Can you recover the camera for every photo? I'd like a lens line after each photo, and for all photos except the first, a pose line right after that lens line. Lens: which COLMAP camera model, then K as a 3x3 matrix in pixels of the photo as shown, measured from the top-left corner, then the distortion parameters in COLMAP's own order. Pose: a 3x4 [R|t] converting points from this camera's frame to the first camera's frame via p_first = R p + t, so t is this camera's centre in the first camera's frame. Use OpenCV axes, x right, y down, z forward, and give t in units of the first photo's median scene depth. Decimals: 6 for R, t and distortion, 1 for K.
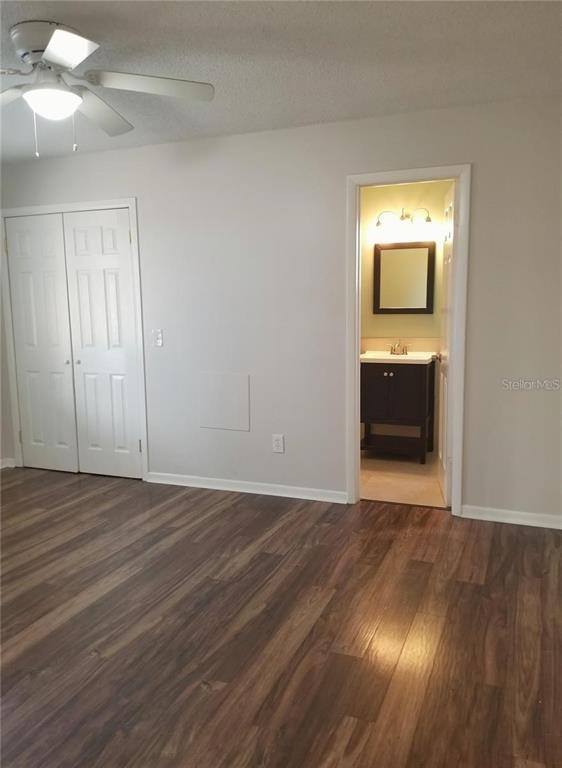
lens RADIAL K [[618.9, 0, 281.0], [0, 618.9, 384.0], [0, 0, 1]] dist [0.009596, 0.006166]
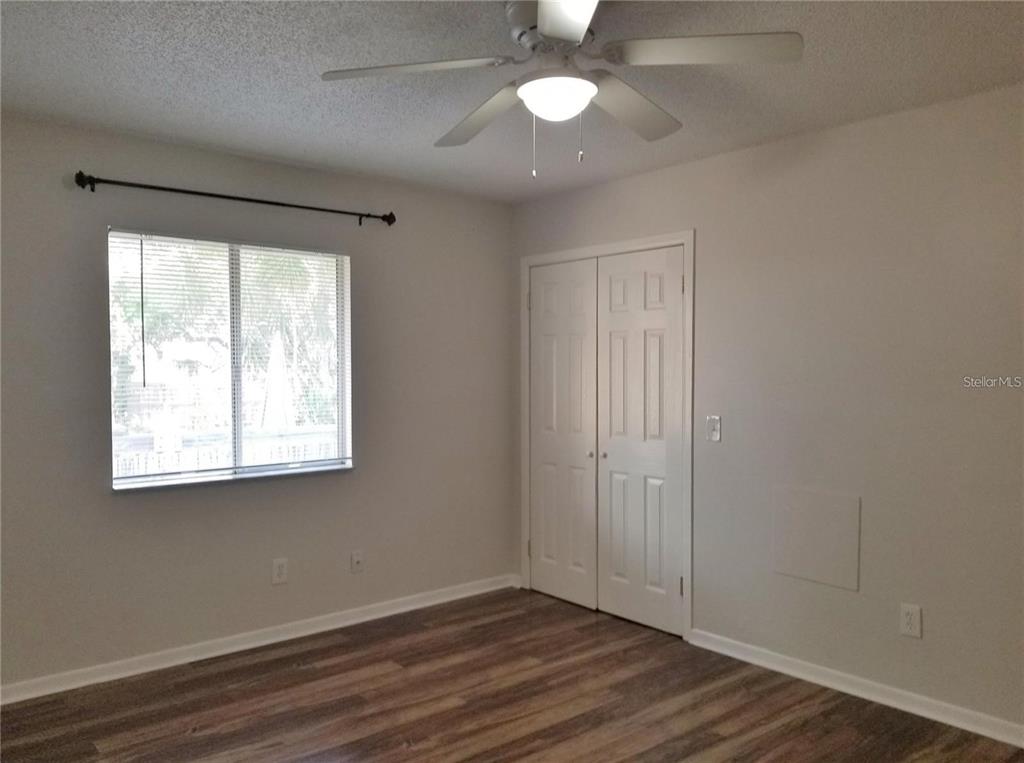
lens RADIAL K [[814.2, 0, 512.0], [0, 814.2, 381.5], [0, 0, 1]] dist [0.089283, -0.095488]
pose [[0.891421, 0.025013, -0.452486, 0.009306], [-0.078624, 0.991870, -0.100063, -0.020221], [0.446304, 0.124774, 0.886140, 0.107737]]
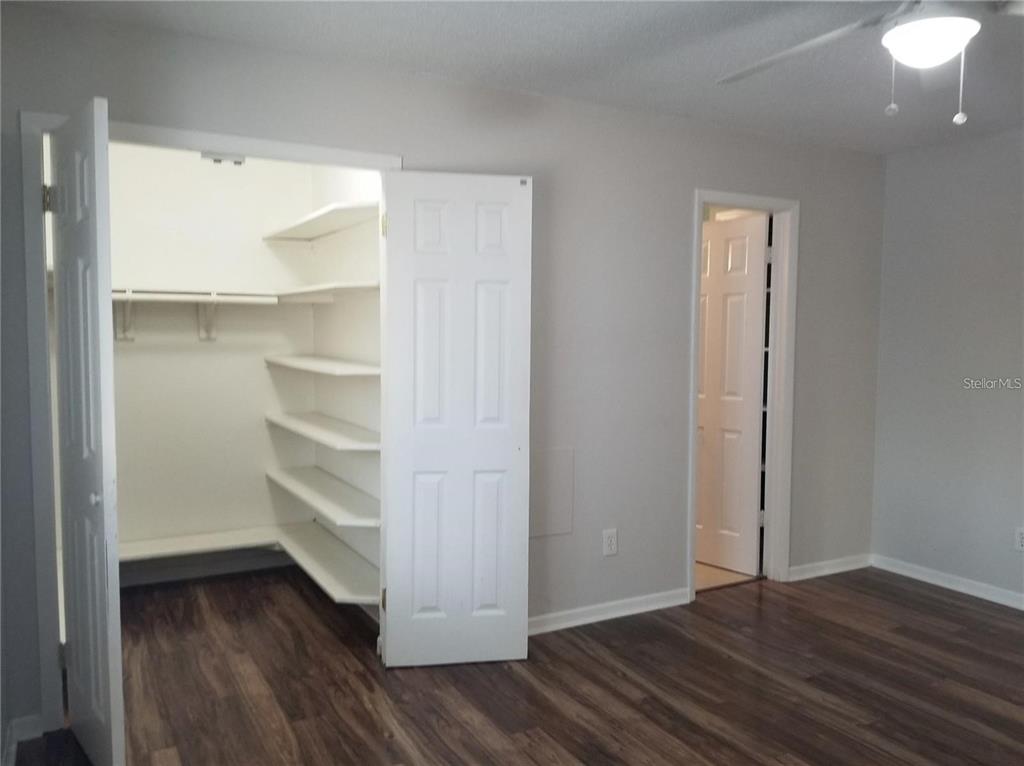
lens RADIAL K [[814.2, 0, 512.0], [0, 814.2, 383.0], [0, 0, 1]] dist [0.089283, -0.095488]
pose [[0.633397, -0.037970, 0.772895, -0.799887], [0.101921, 0.994188, -0.034684, -0.064155], [-0.767086, 0.100743, 0.633585, 0.484076]]
